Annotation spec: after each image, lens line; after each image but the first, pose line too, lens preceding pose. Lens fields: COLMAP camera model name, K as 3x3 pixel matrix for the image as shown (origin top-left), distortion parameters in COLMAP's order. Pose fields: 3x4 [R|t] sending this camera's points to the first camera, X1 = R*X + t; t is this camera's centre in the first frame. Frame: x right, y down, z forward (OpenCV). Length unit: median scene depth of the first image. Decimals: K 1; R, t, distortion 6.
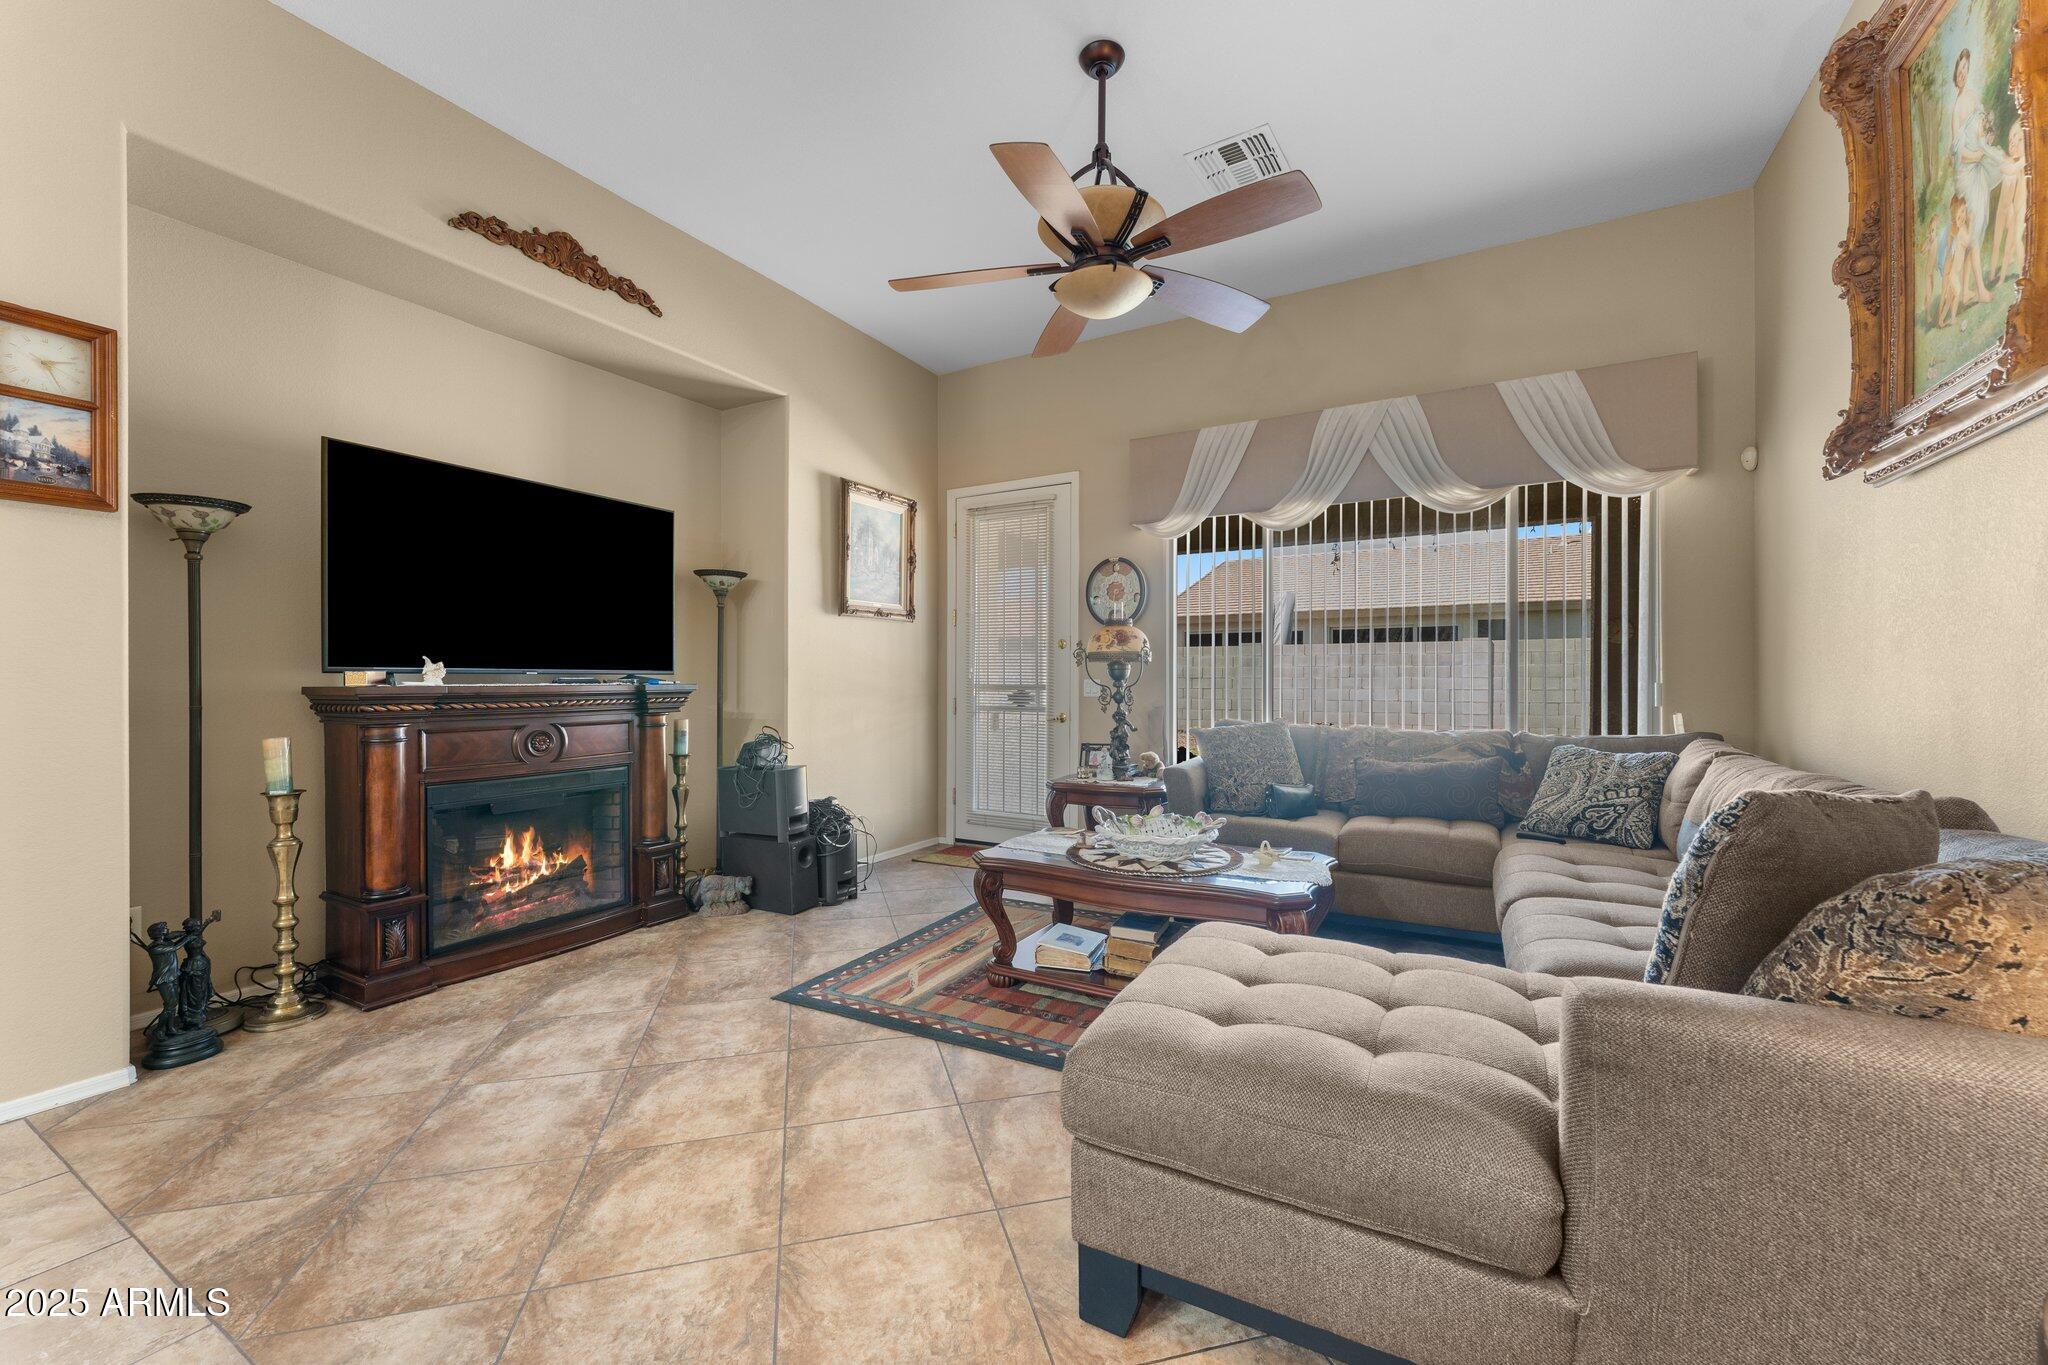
lens RADIAL K [[812.8, 0, 1024.0], [0, 812.8, 682.5], [0, 0, 1]] dist [0.000893, -0.000154]
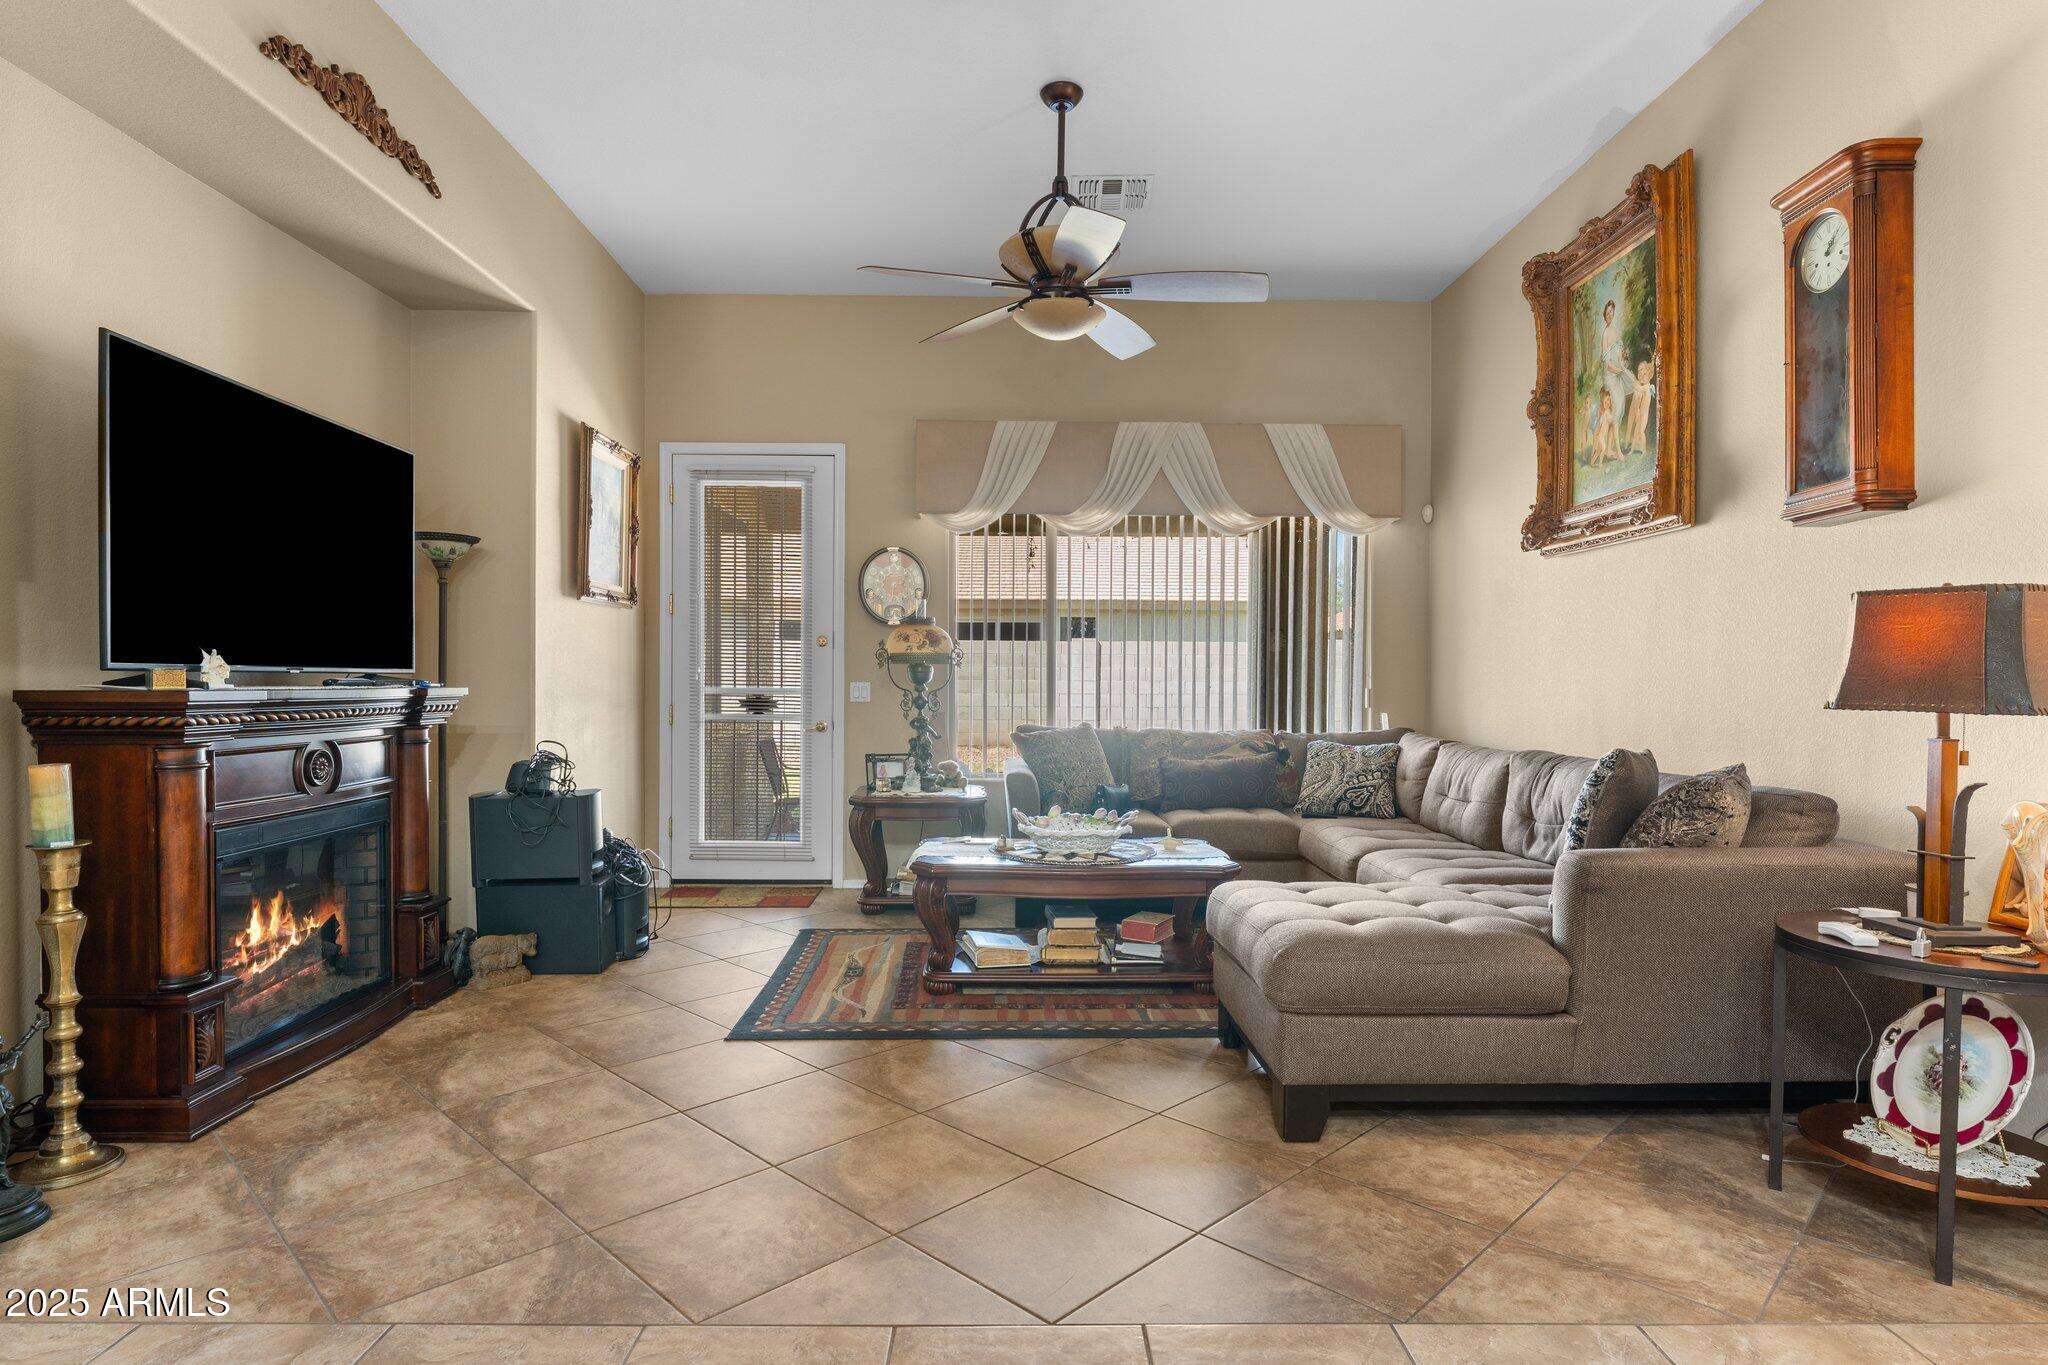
lens RADIAL K [[1085.7, 0, 1026.0], [0, 1085.7, 701.2], [0, 0, 1]] dist [-0.000337, -0.000439]
pose [[0.861523, -0.003496, 0.507707, -0.553633], [-0.004602, 0.999881, 0.014695, -0.002337], [-0.507698, -0.014997, 0.861405, -0.166471]]
